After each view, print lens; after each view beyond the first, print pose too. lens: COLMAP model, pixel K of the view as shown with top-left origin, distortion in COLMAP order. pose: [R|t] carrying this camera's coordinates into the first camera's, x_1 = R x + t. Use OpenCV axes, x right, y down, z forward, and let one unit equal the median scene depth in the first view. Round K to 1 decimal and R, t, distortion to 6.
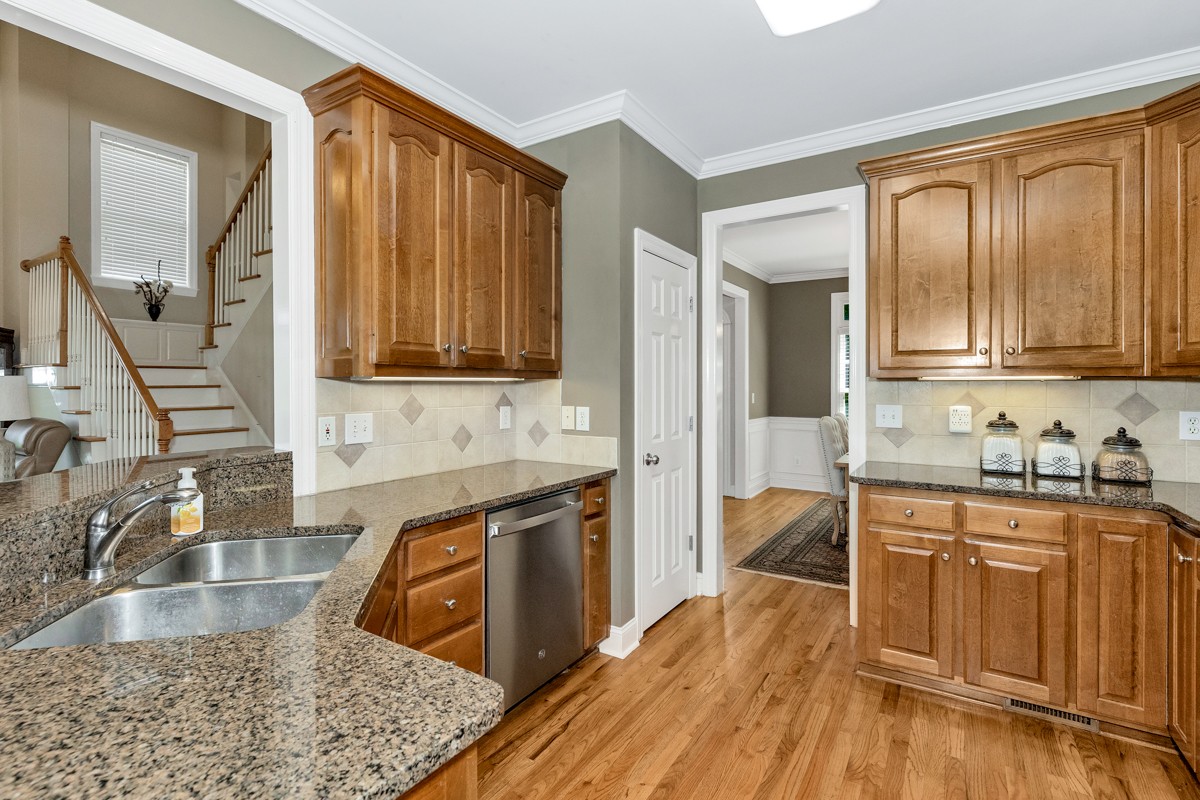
lens RADIAL K [[555.8, 0, 588.9], [0, 555.8, 386.3], [0, 0, 1]] dist [0.001337, -0.000086]
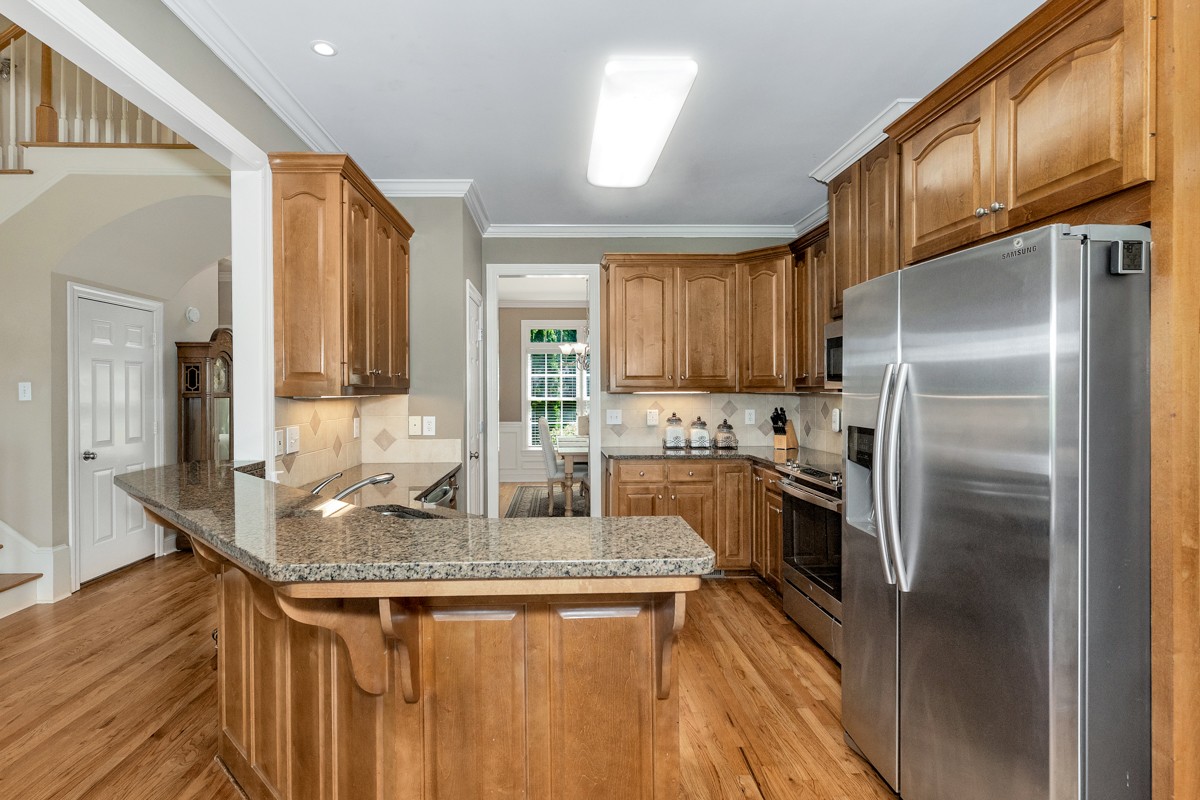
lens RADIAL K [[555.8, 0, 569.9], [0, 555.8, 392.2], [0, 0, 1]] dist [0.001337, -0.000086]
pose [[0.826288, -0.004250, 0.563232, -0.503268], [0.005470, 0.999985, -0.000480, -0.016930], [-0.563222, 0.003477, 0.826299, -0.241614]]
